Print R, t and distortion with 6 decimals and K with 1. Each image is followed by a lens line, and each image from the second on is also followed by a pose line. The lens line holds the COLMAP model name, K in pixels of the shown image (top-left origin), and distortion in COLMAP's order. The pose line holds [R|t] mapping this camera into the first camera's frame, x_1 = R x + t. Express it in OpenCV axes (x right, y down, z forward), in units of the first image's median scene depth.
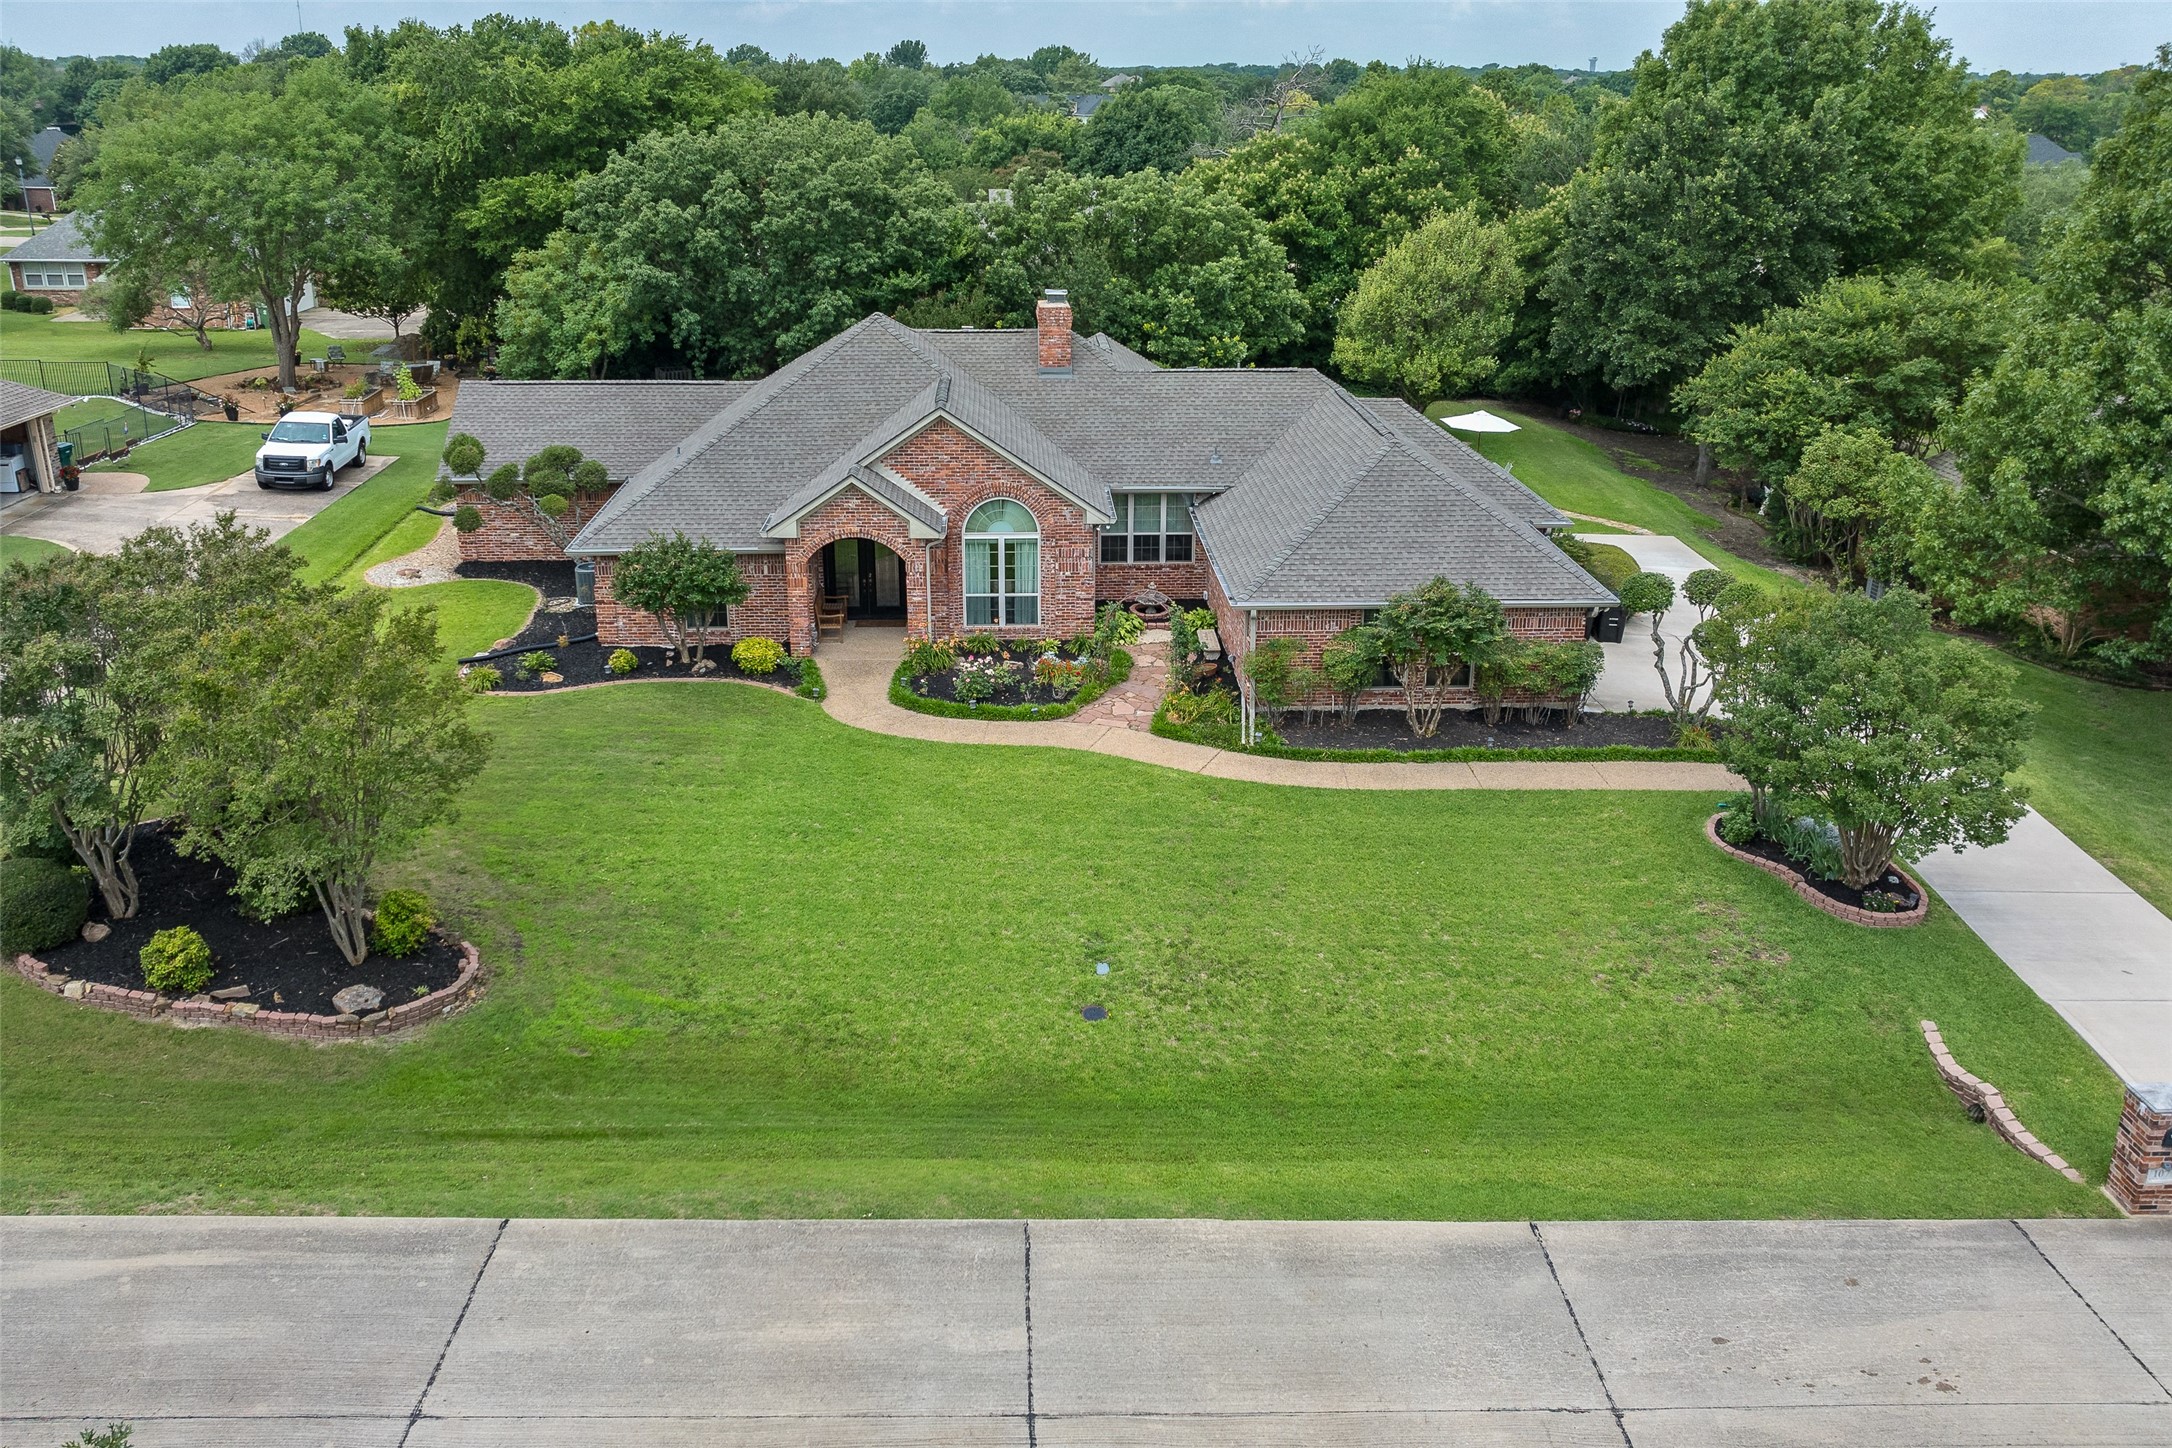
lens RADIAL K [[1814.2, 0, 1086.0], [0, 1814.2, 724.0], [0, 0, 1]] dist [-0.045239, 0.057086]
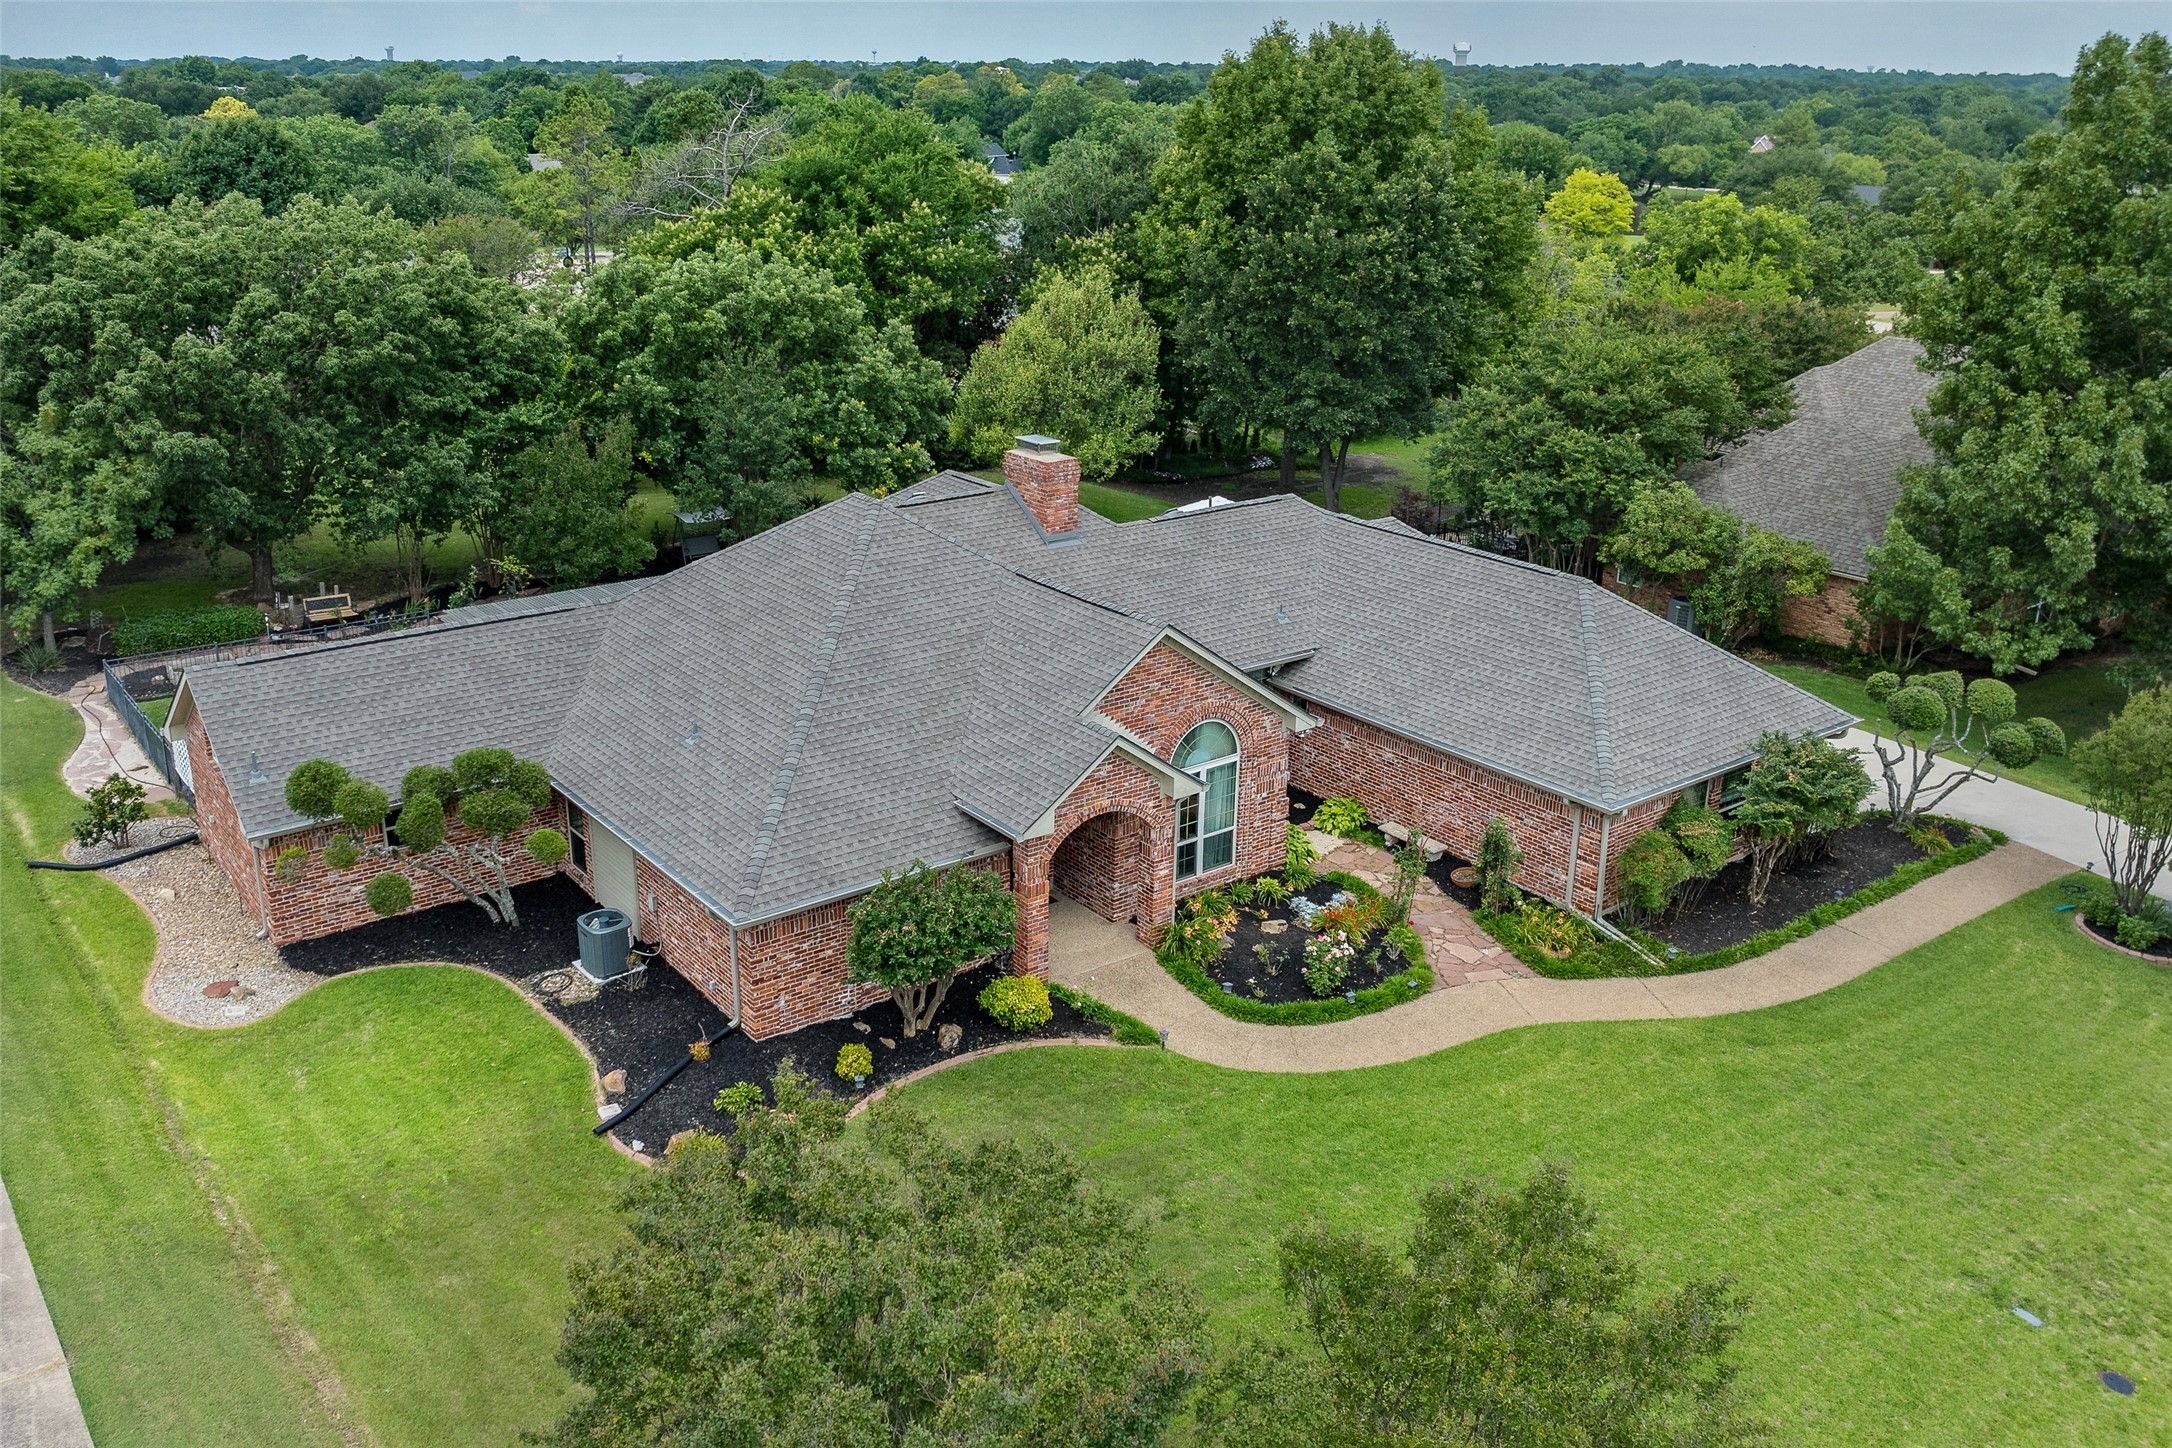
lens RADIAL K [[1814.2, 0, 1086.0], [0, 1814.2, 724.0], [0, 0, 1]] dist [-0.045239, 0.057086]
pose [[0.823278, -0.189181, 0.535186, -0.516145], [0.186959, 0.980593, 0.059026, -0.181293], [-0.535966, 0.051463, 0.842670, 0.367578]]
